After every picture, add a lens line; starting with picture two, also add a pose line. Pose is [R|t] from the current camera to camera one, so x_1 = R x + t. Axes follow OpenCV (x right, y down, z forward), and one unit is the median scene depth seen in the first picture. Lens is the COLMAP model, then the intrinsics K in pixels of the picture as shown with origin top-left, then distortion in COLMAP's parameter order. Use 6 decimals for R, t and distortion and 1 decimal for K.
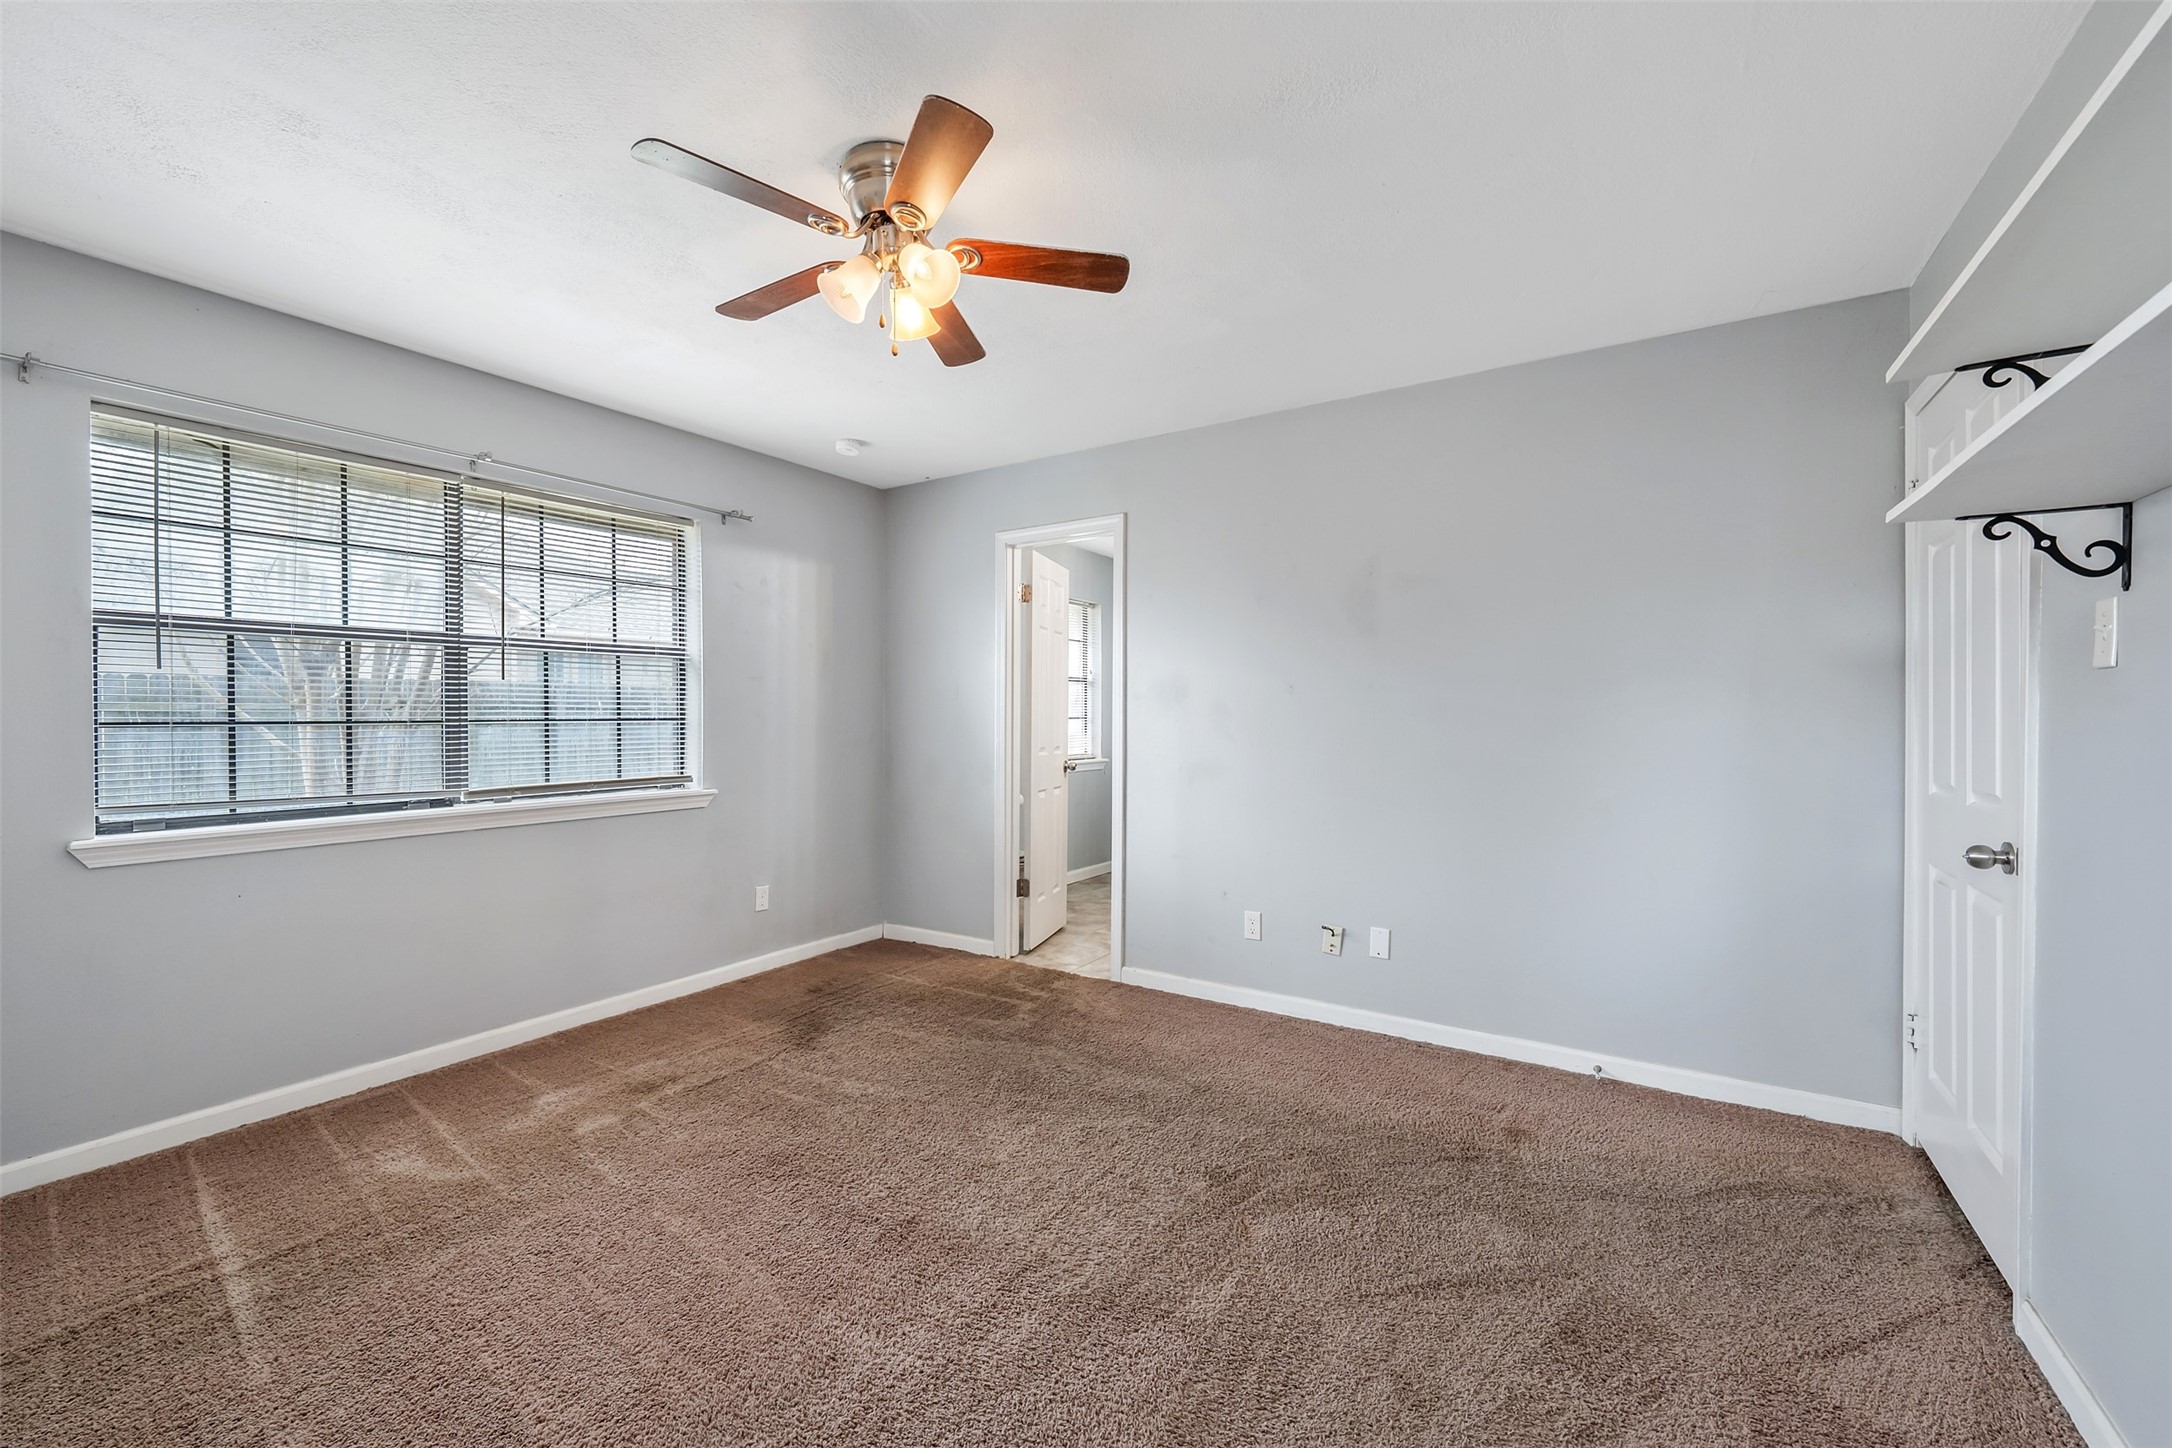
lens RADIAL K [[870.2, 0, 1092.2], [0, 870.2, 721.5], [0, 0, 1]] dist [0.000451, -0.000041]
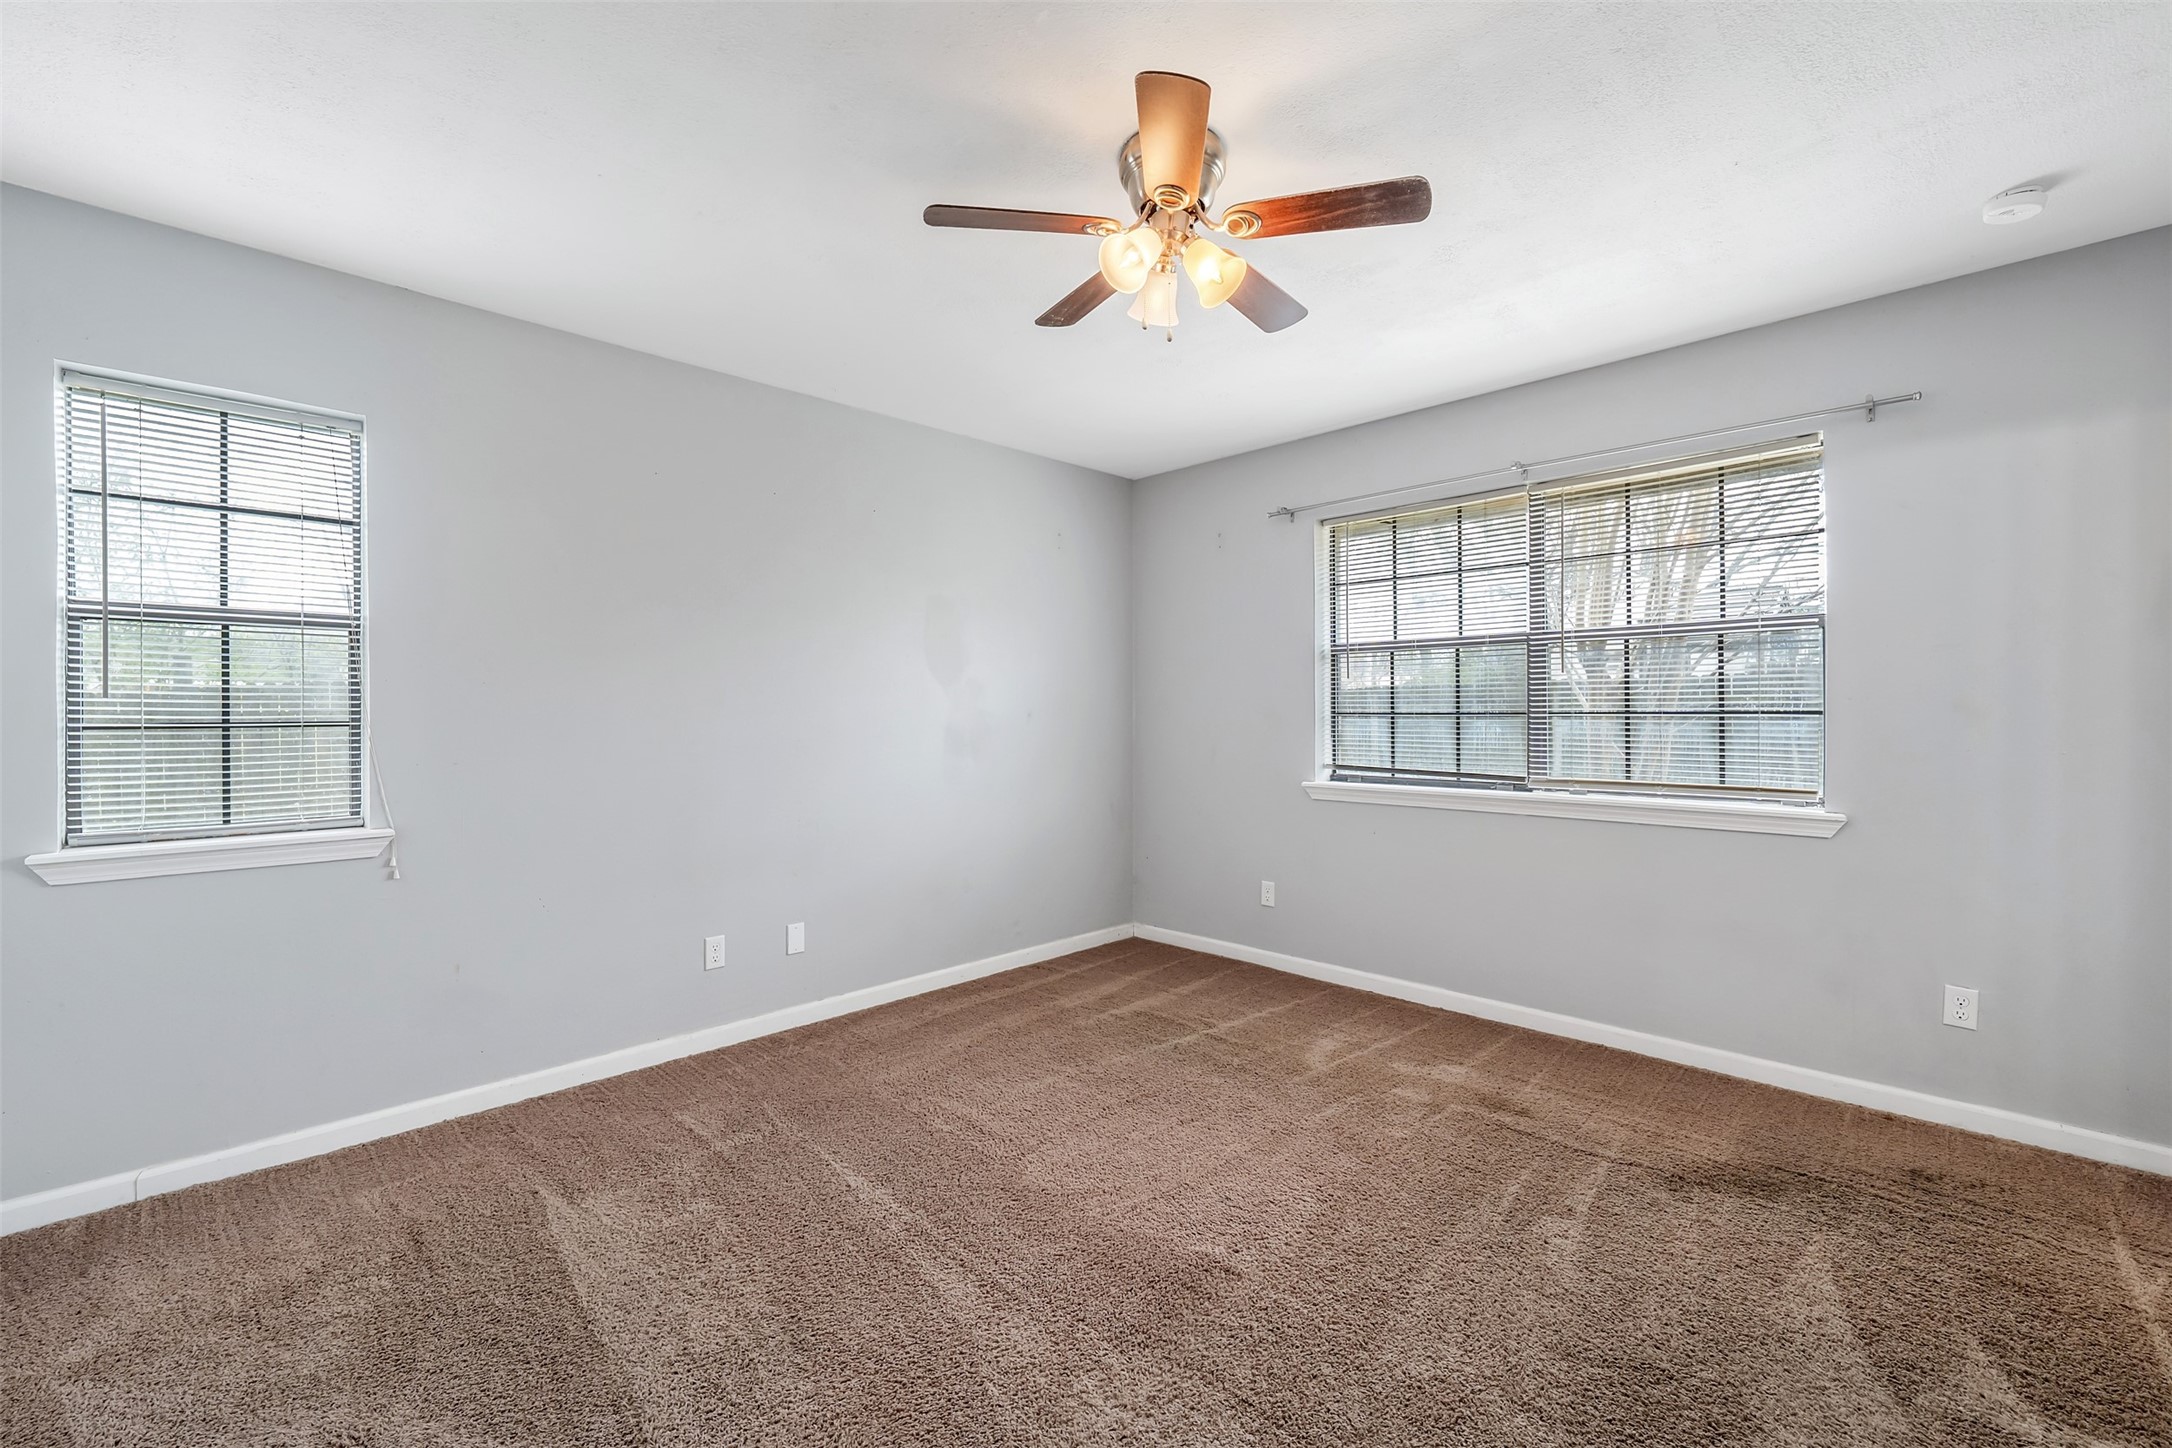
lens RADIAL K [[929.2, 0, 1088.1], [0, 929.2, 710.0], [0, 0, 1]] dist [0.002471, 0.000490]
pose [[-0.226280, 0.005188, -0.974048, 0.528231], [-0.001904, 0.999982, 0.005769, -0.010436], [0.974060, 0.003160, -0.226266, 0.741339]]
